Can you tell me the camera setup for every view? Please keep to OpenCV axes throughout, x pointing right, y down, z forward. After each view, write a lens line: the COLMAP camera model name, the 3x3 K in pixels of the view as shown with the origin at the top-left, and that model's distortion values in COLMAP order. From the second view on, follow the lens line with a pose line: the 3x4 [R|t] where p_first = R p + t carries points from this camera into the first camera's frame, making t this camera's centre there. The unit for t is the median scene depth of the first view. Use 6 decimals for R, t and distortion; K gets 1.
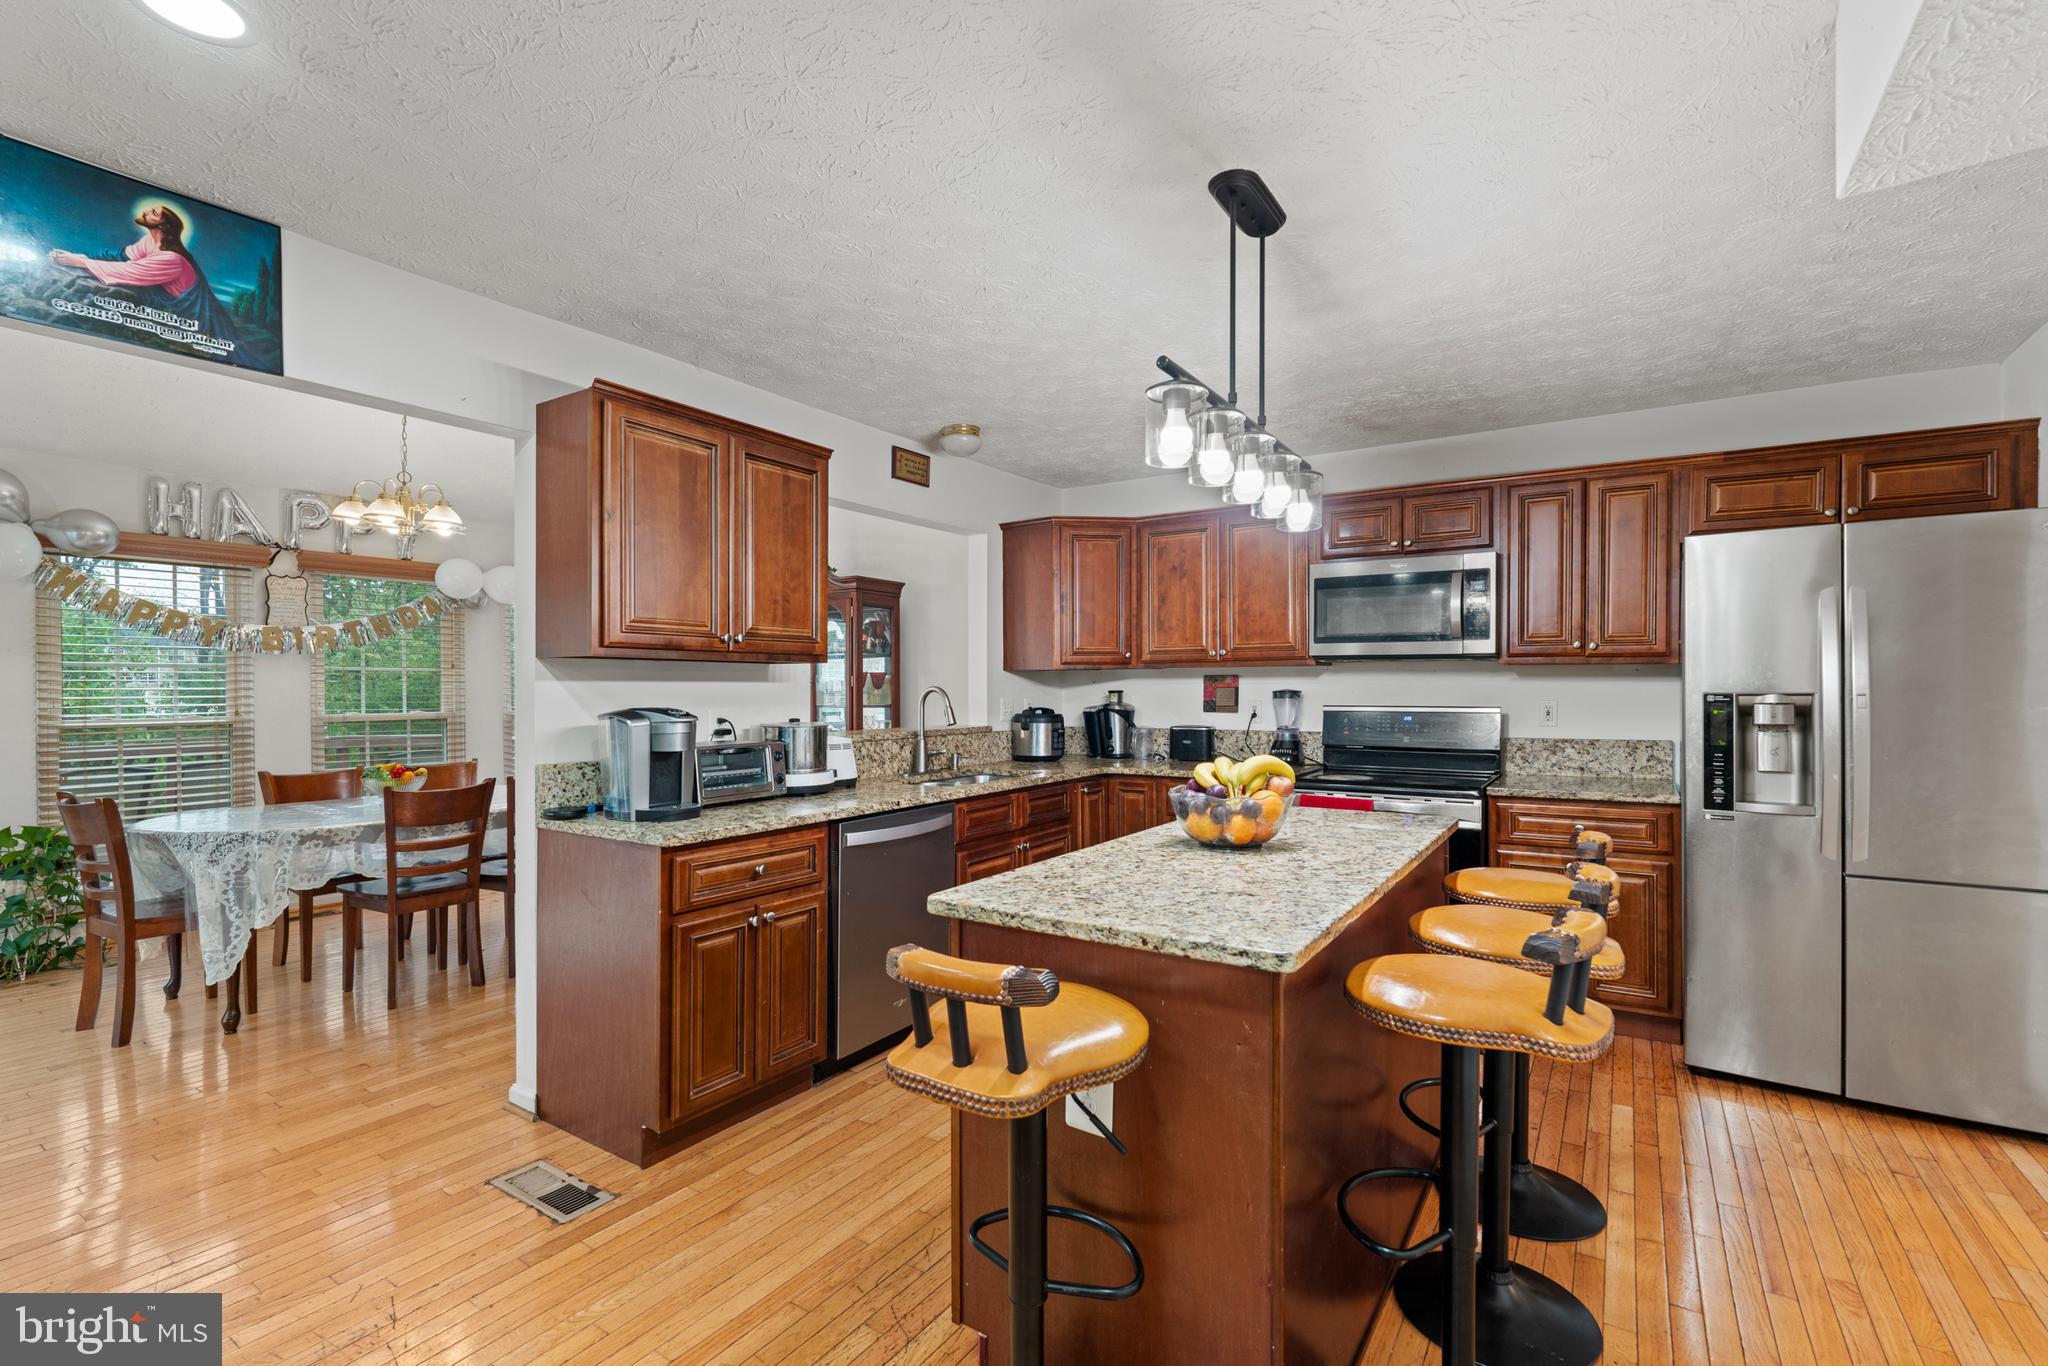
lens RADIAL K [[896.6, 0, 1023.5], [0, 896.6, 692.6], [0, 0, 1]] dist [-0.012863, 0.002193]
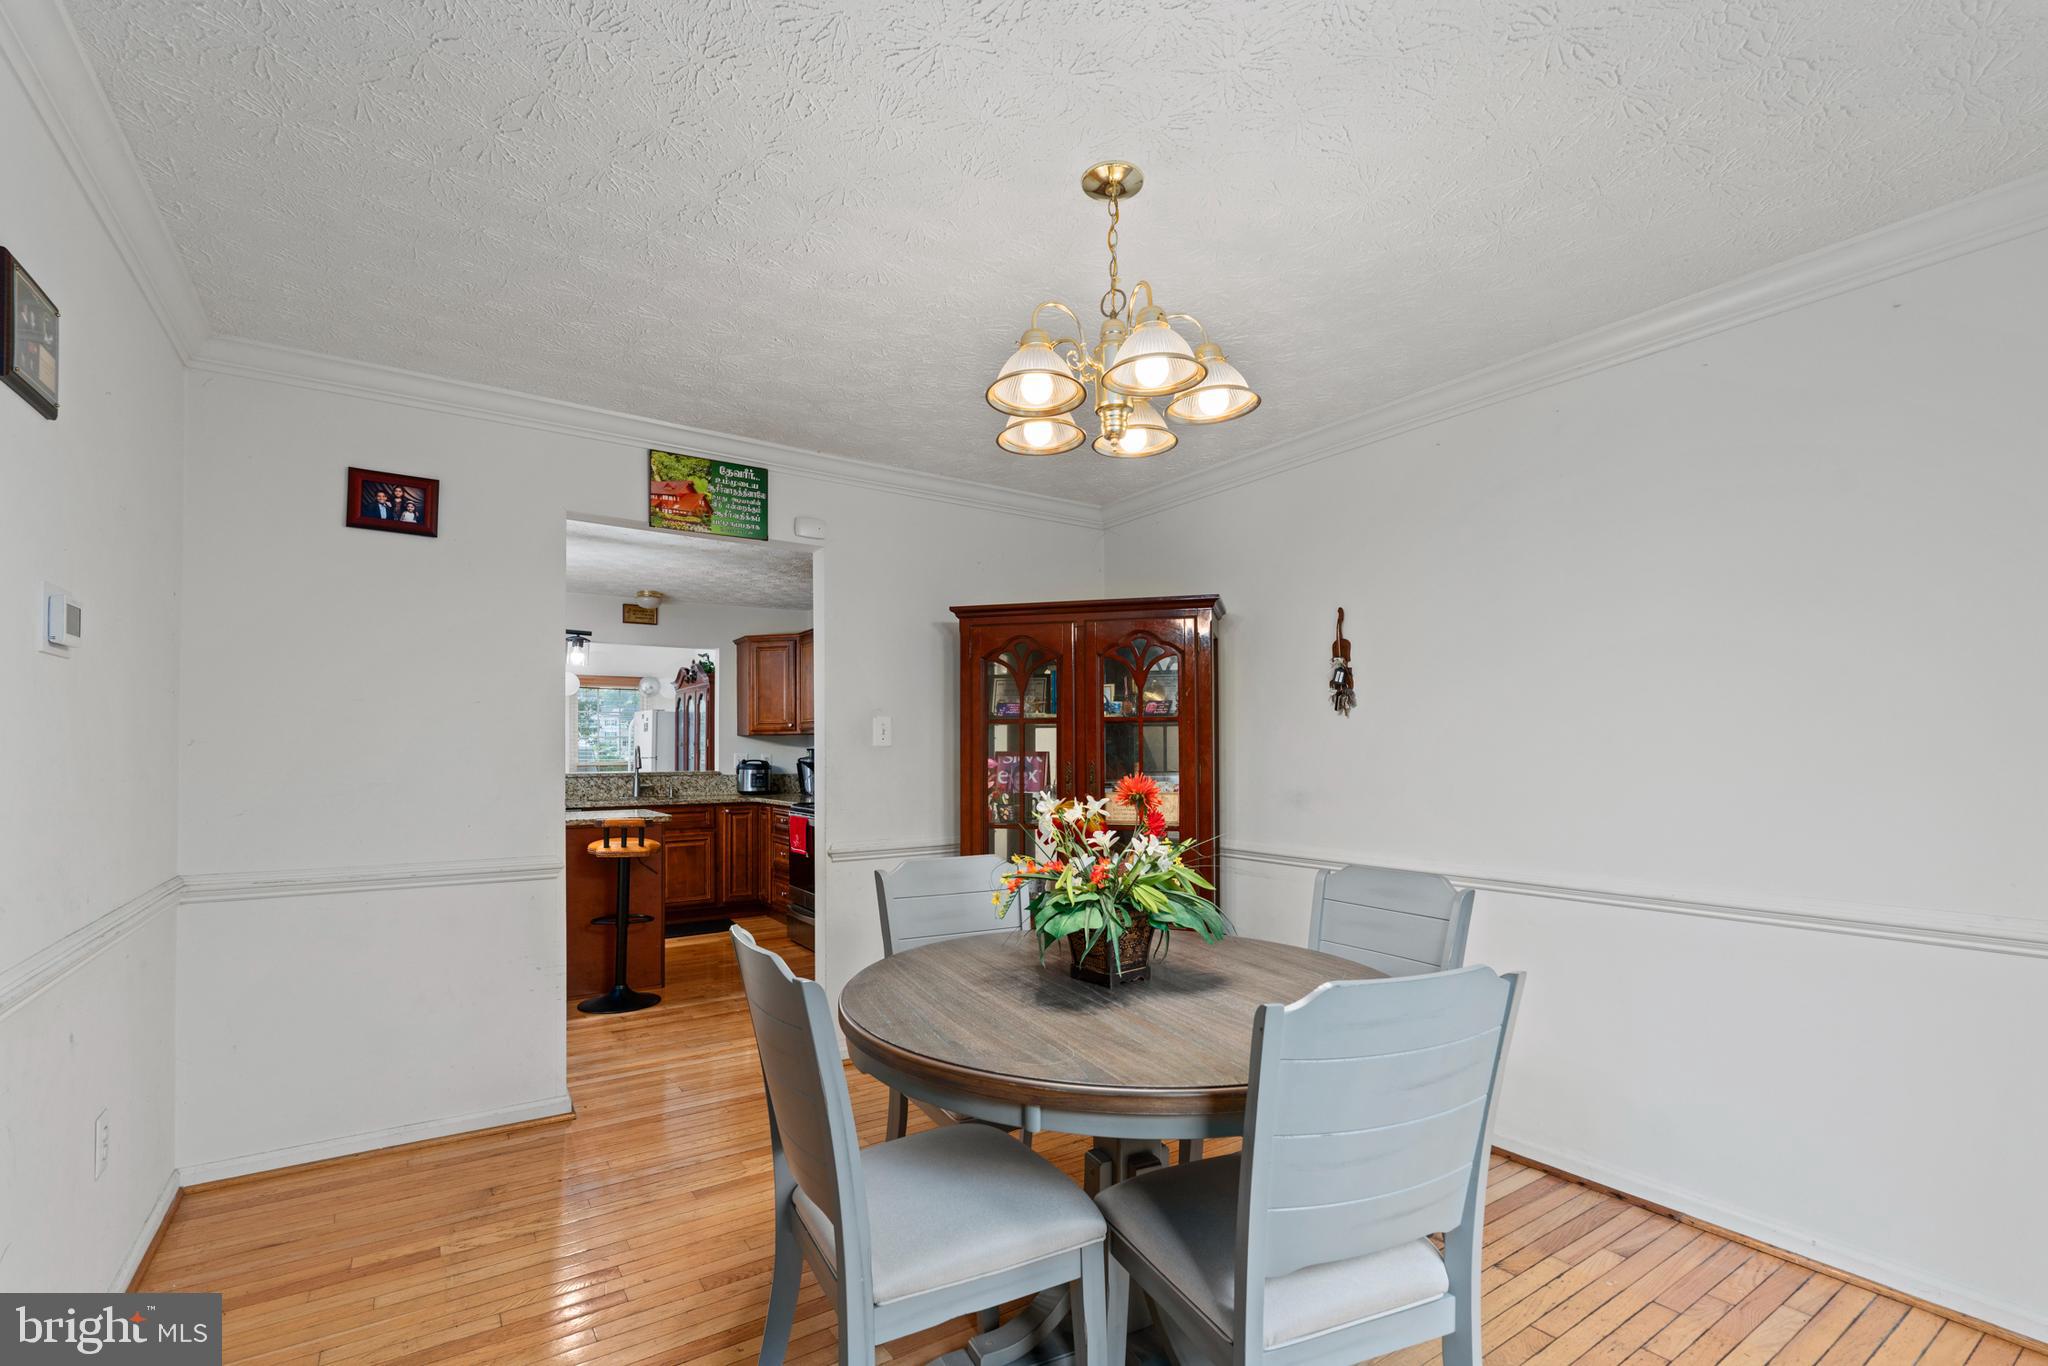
lens RADIAL K [[896.6, 0, 1015.3], [0, 896.6, 738.5], [0, 0, 1]] dist [-0.012863, 0.002193]
pose [[0.925336, -0.005288, -0.379111, 1.304936], [-0.002515, 0.999795, -0.020084, 0.012859], [0.379139, 0.019538, 0.925133, -0.309878]]
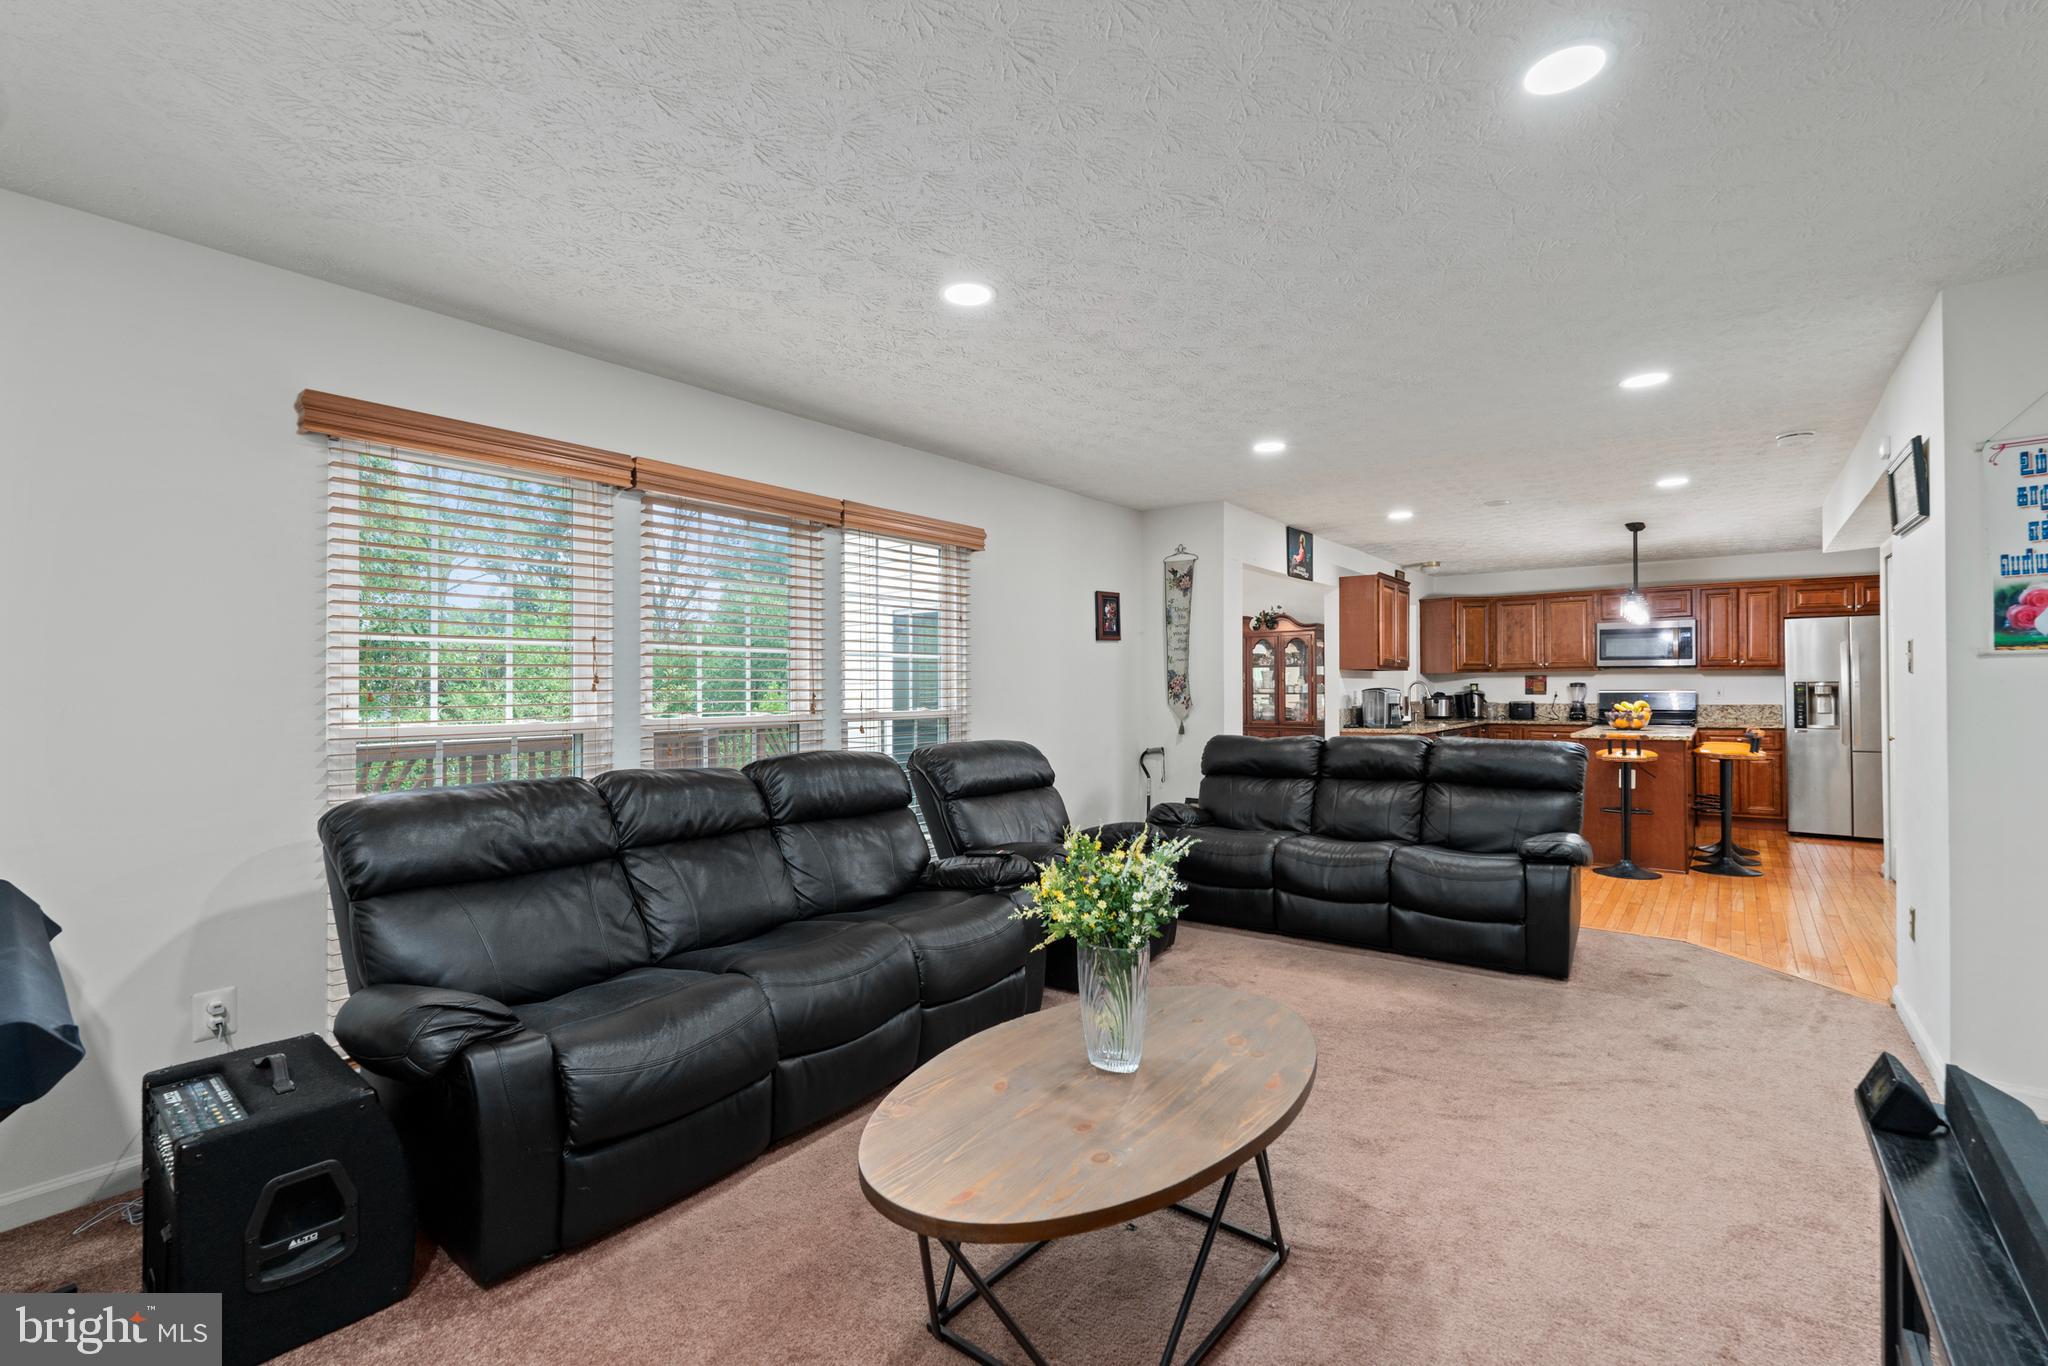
lens RADIAL K [[896.6, 0, 1016.4], [0, 896.6, 681.0], [0, 0, 1]] dist [-0.012863, 0.002193]
pose [[0.996830, -0.004765, -0.079421, -0.974108], [0.003804, 0.999918, -0.012253, 0.015706], [0.079473, 0.011912, 0.996766, -1.332743]]
